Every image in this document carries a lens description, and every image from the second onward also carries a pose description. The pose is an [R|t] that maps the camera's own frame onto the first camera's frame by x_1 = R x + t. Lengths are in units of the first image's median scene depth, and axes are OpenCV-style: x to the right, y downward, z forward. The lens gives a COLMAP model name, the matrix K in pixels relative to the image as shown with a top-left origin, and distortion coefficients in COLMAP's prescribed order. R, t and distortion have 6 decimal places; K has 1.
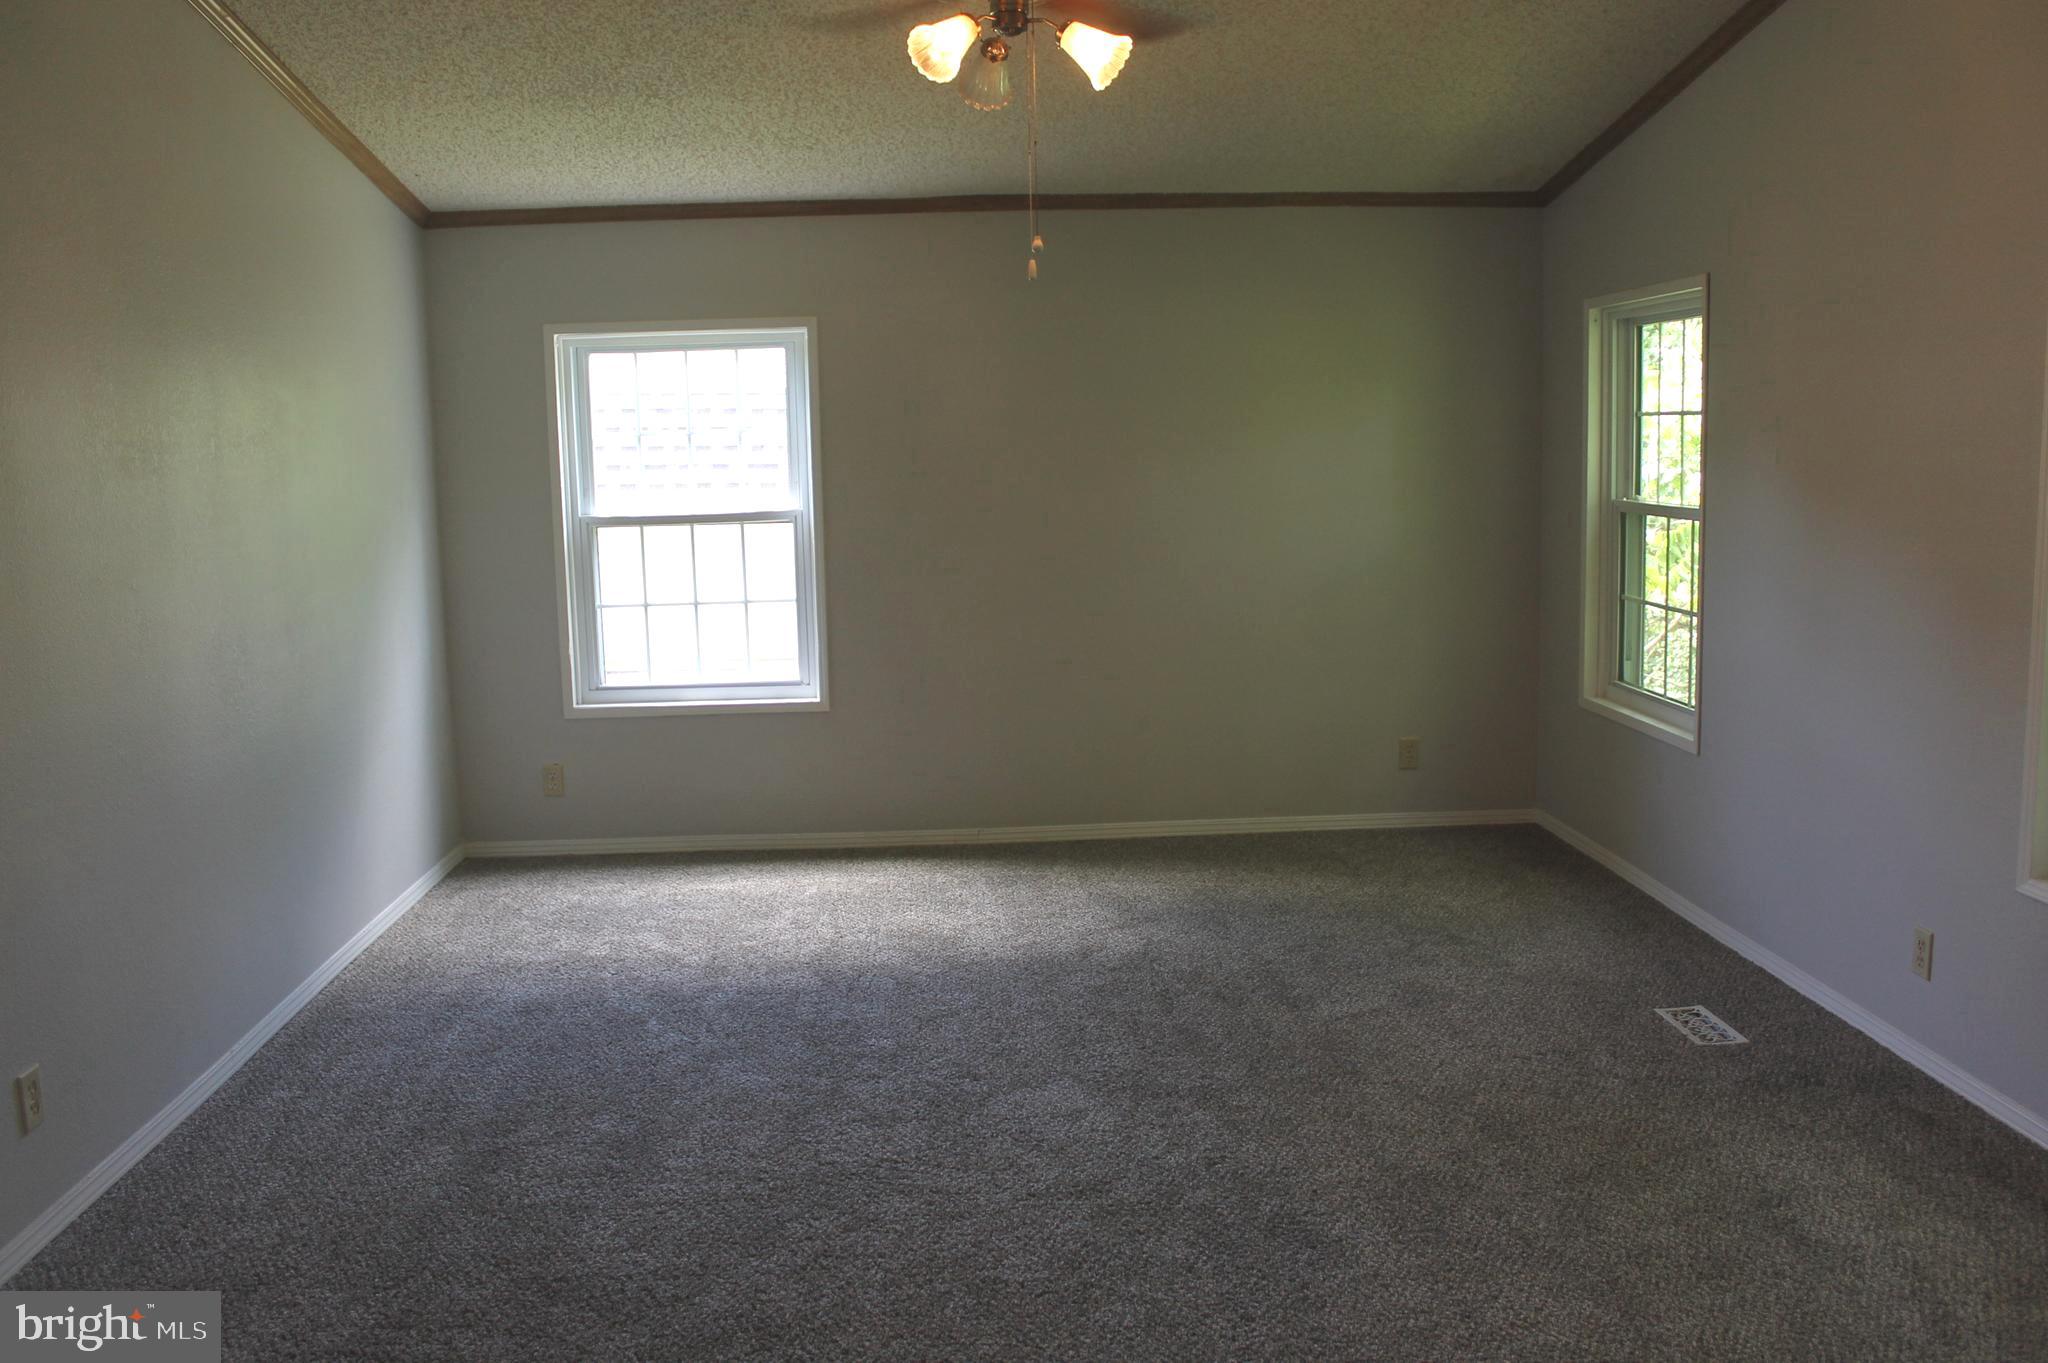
lens RADIAL K [[1730.9, 0, 1020.3], [0, 1730.9, 671.1], [0, 0, 1]] dist [-0.161786, 0.139885]
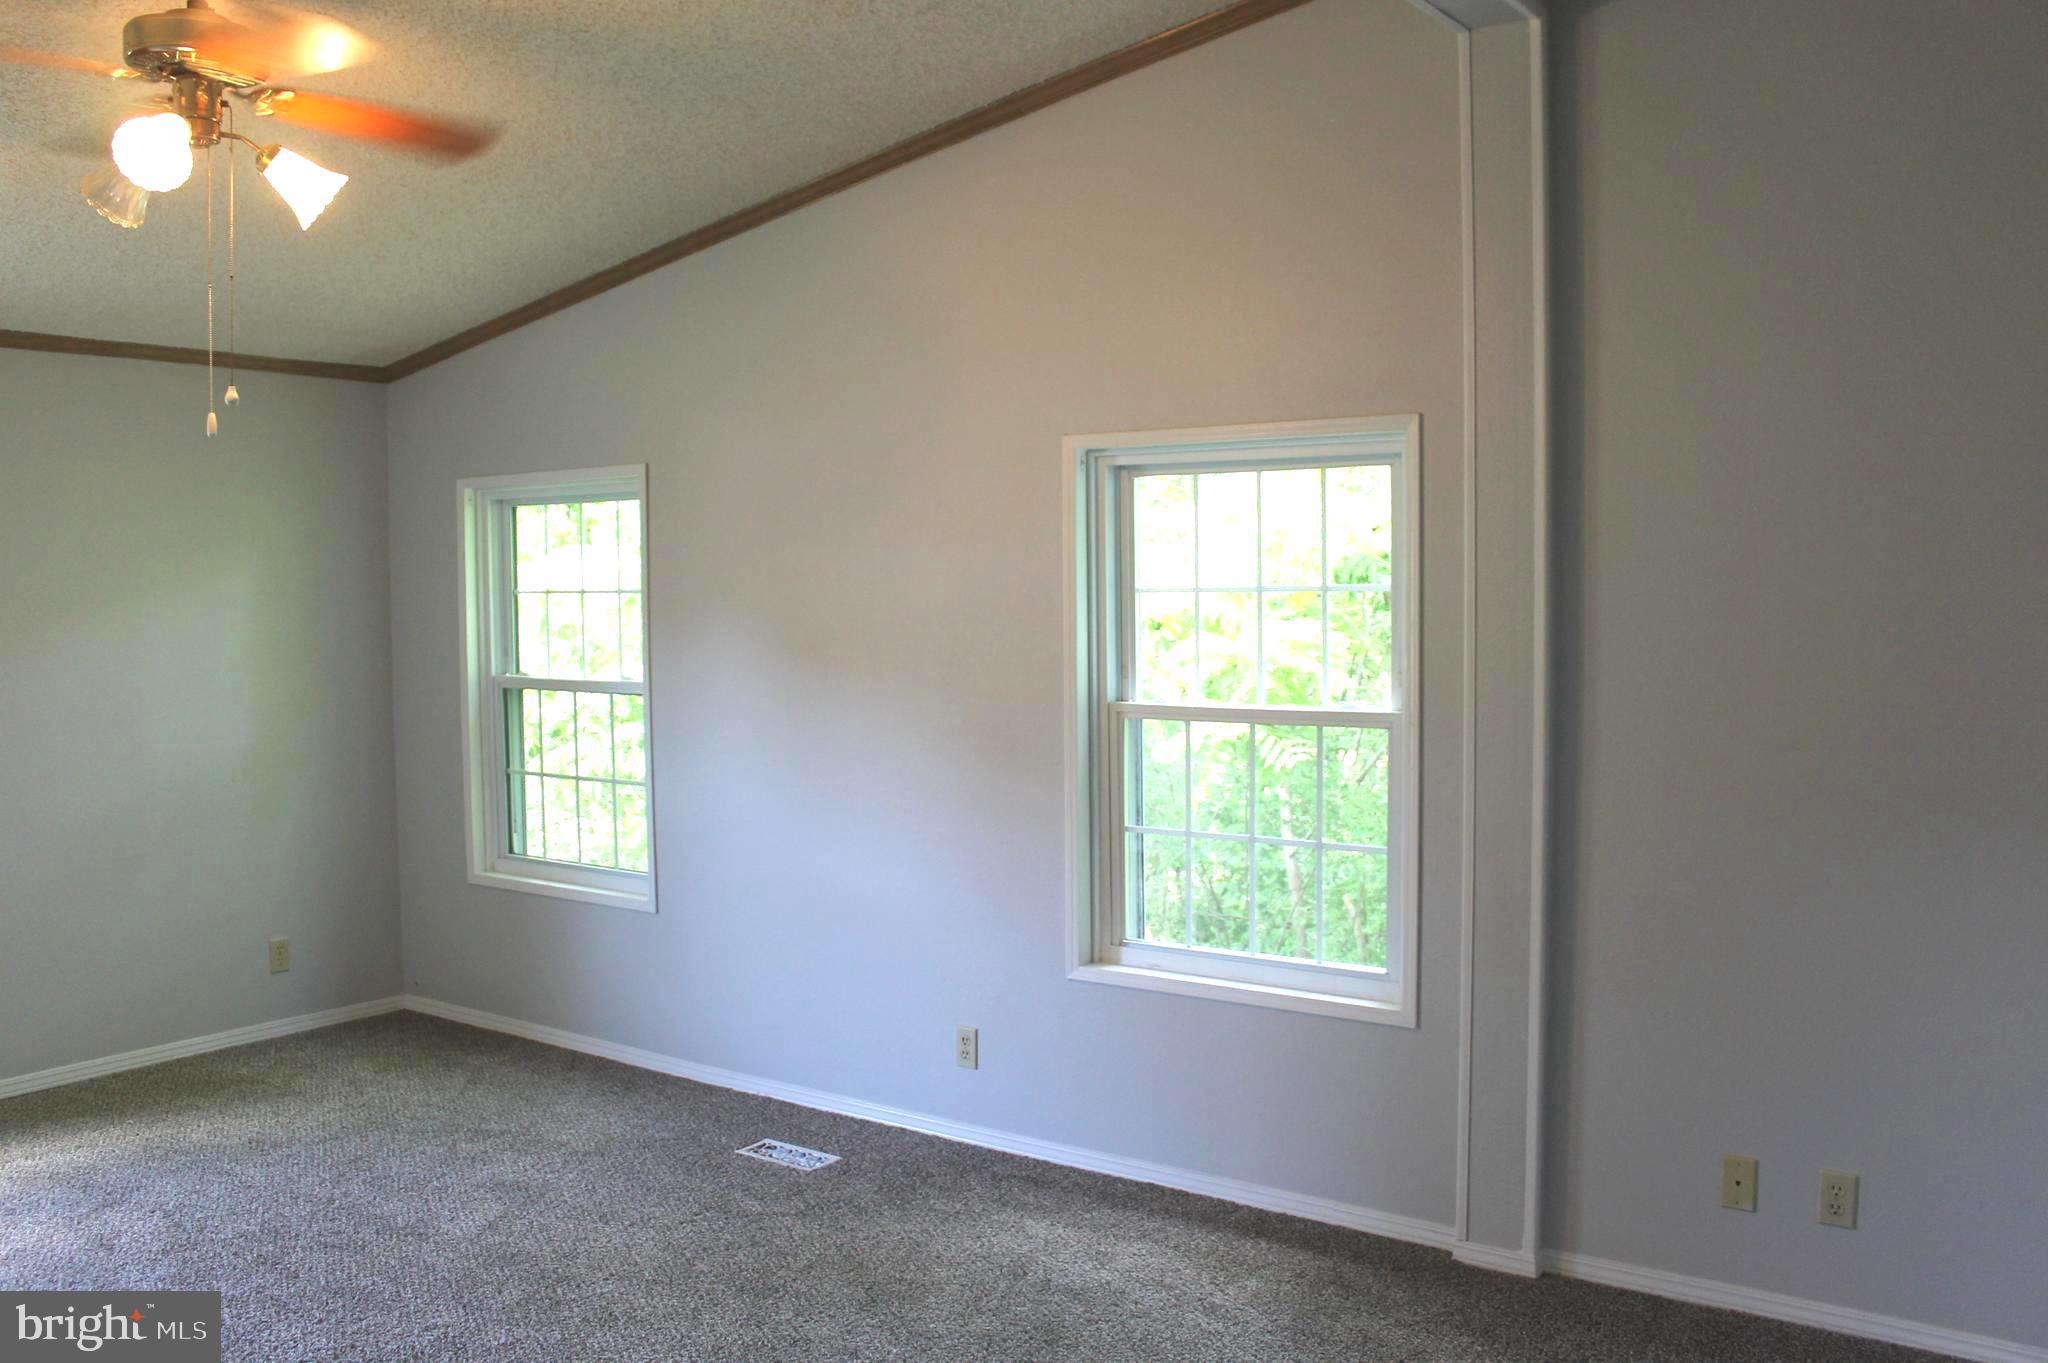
lens RADIAL K [[1730.9, 0, 1021.2], [0, 1730.9, 678.2], [0, 0, 1]] dist [-0.161786, 0.139885]
pose [[0.626198, -0.024929, 0.779265, -0.291852], [0.100033, 0.993797, -0.048592, -0.021624], [-0.773220, 0.108380, 0.624808, 0.139169]]
